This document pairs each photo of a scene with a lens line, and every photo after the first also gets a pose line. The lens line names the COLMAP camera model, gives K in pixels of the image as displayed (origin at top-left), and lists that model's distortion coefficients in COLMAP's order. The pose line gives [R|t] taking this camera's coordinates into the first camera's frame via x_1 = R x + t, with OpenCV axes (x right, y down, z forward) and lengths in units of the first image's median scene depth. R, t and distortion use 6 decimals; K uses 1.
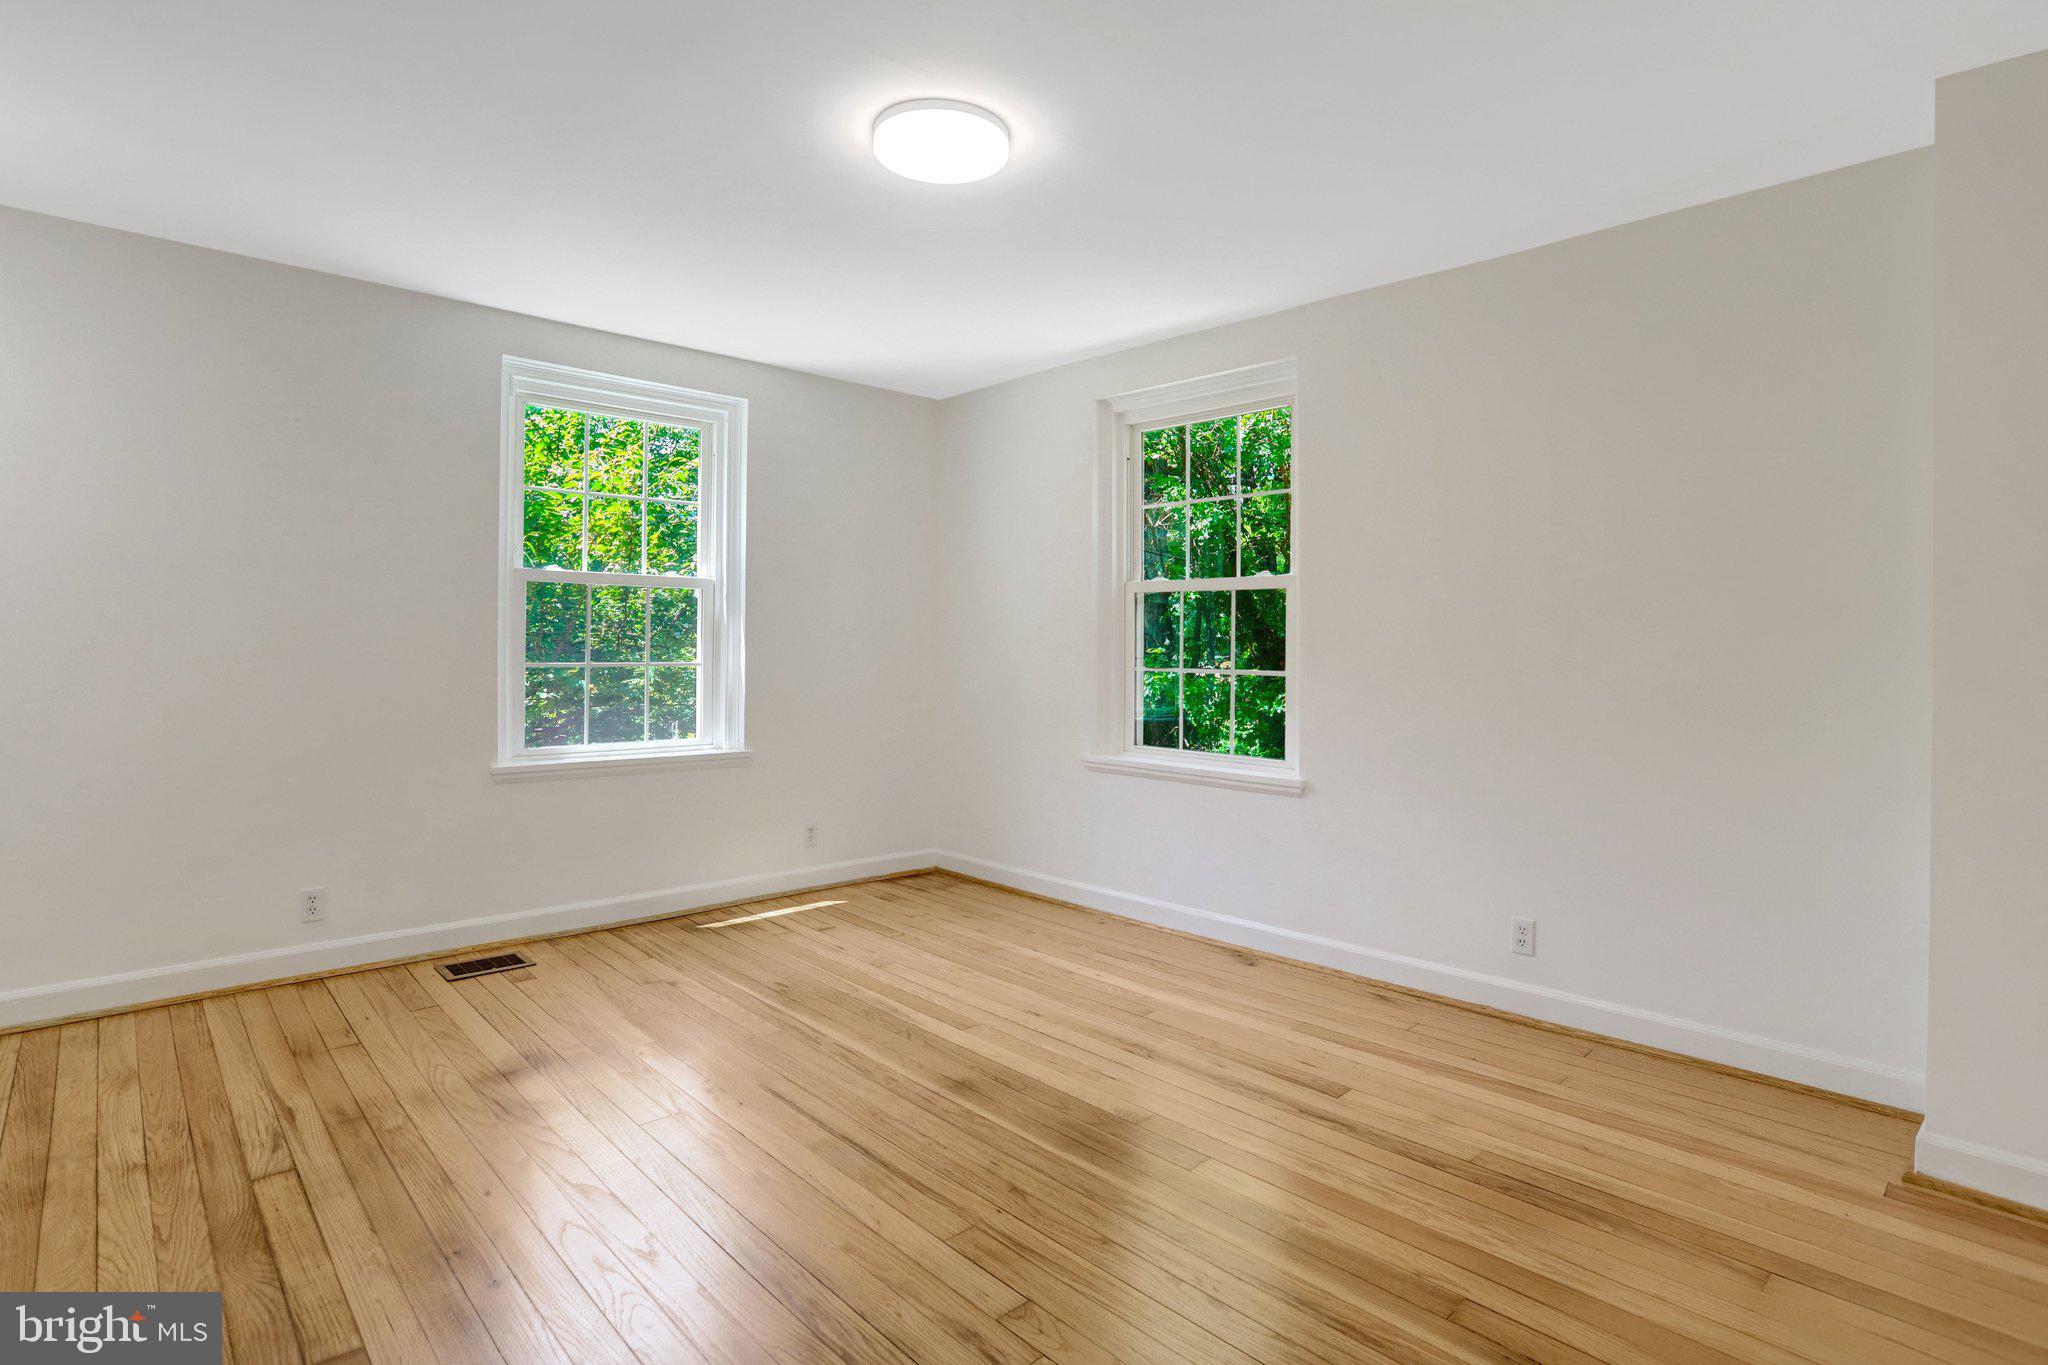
lens RADIAL K [[1028.3, 0, 1024.8], [0, 1028.3, 617.9], [0, 0, 1]] dist [-0.071186, 0.033613]
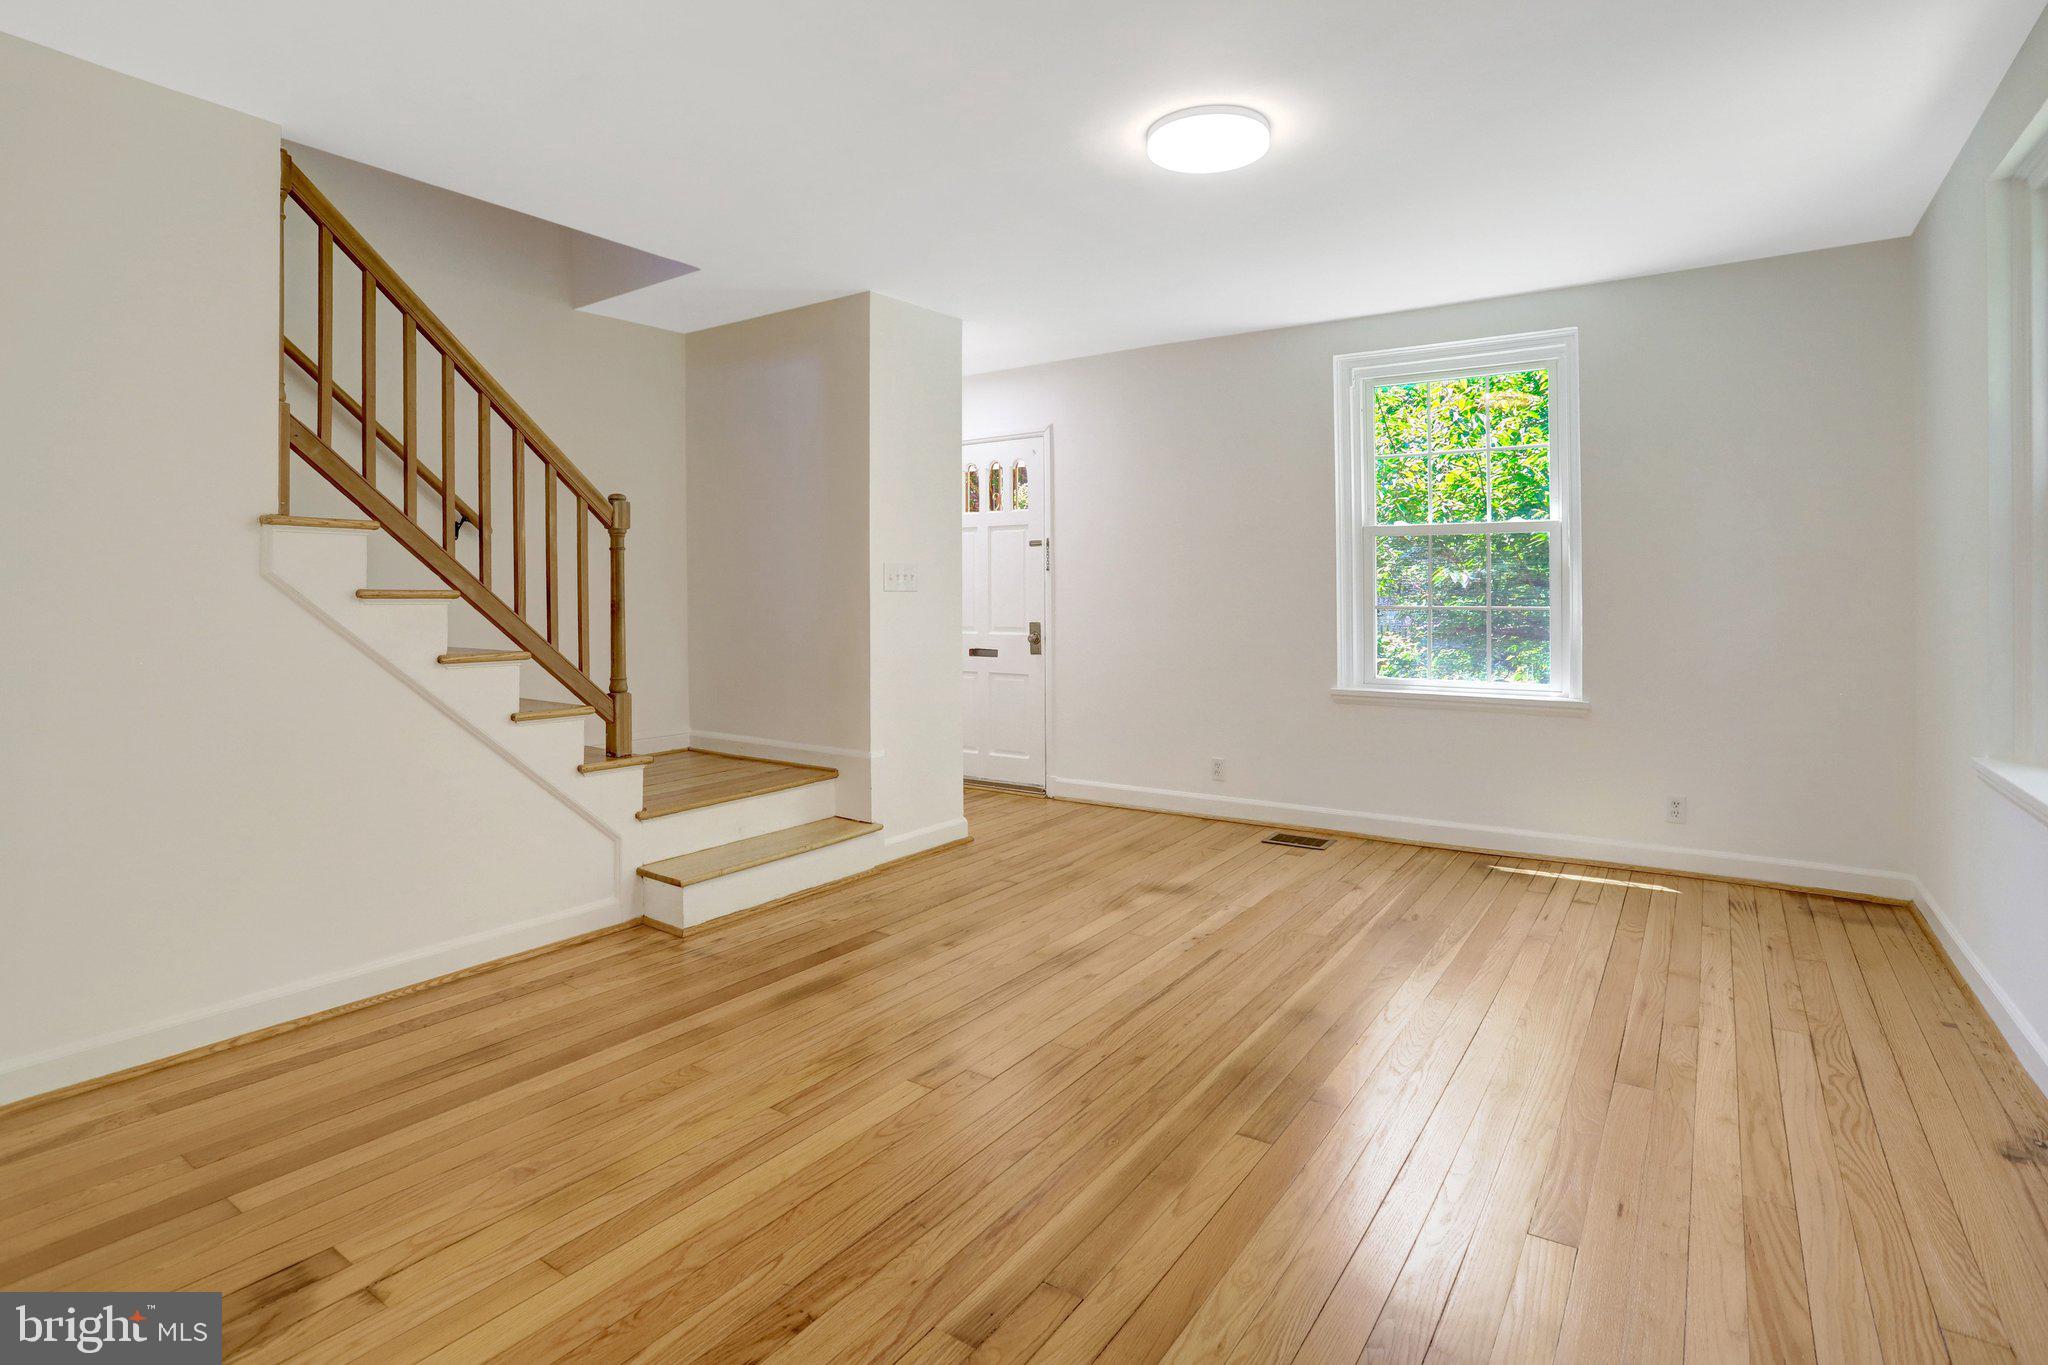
lens RADIAL K [[1028.3, 0, 1024.8], [0, 1028.3, 617.9], [0, 0, 1]] dist [-0.071186, 0.033613]
pose [[0.212049, 0.017105, -0.977109, 0.697212], [0.031496, 0.999208, 0.024327, 0.017779], [0.976751, -0.035933, 0.211342, 0.408932]]
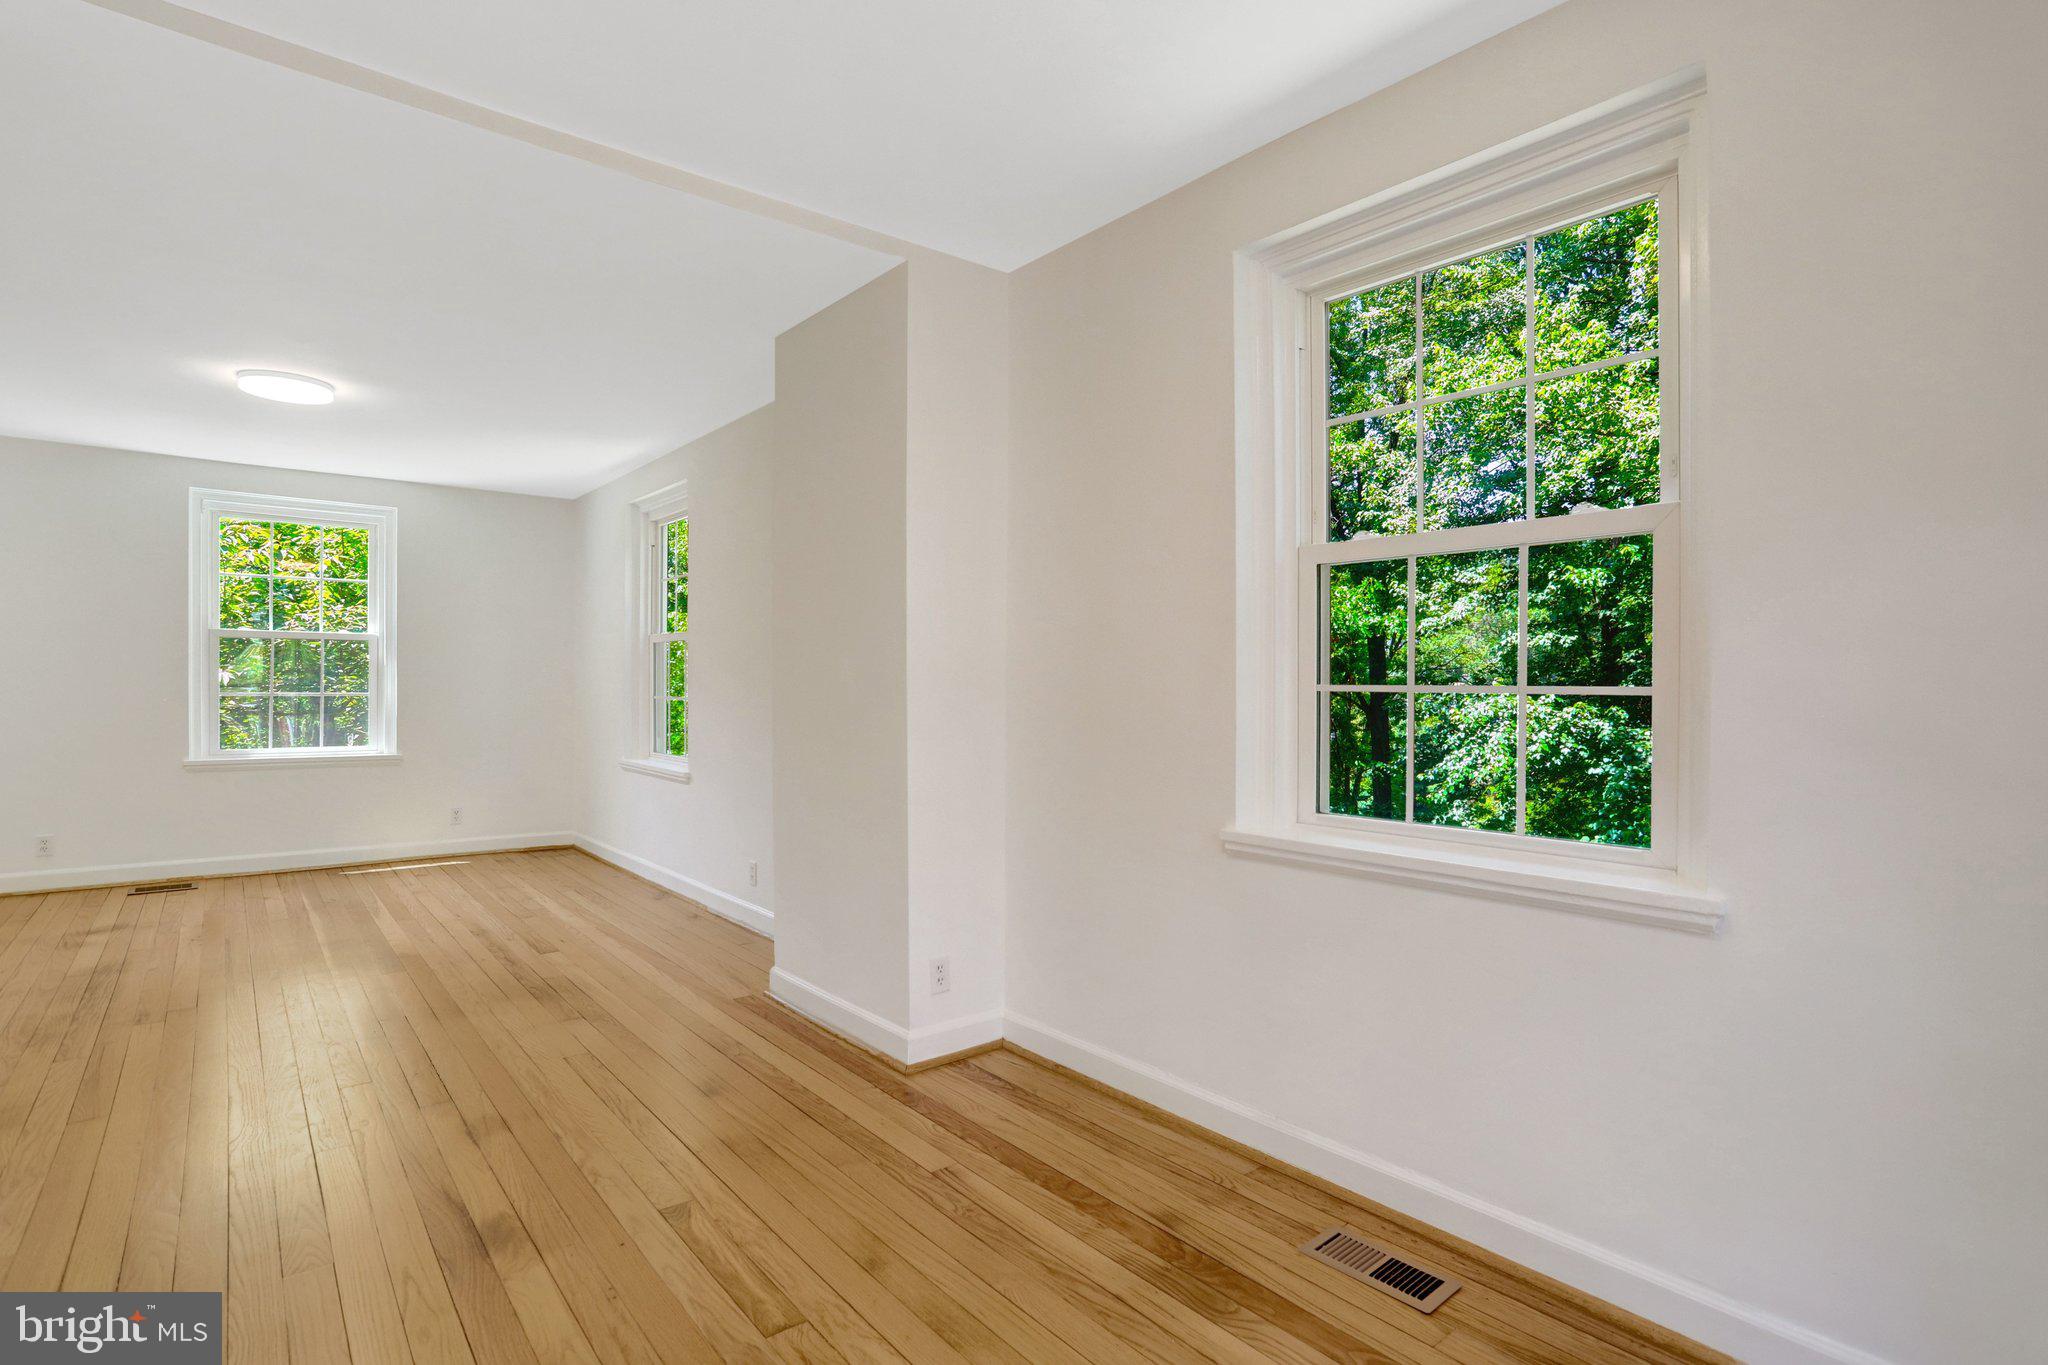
lens RADIAL K [[1013.7, 0, 1031.4], [0, 1013.7, 689.7], [0, 0, 1]] dist [-0.063098, 0.030452]
pose [[0.997803, -0.001670, -0.066227, 0.944675], [0.003835, 0.999462, 0.032577, -0.005108], [0.066137, -0.032759, 0.997273, -0.432471]]
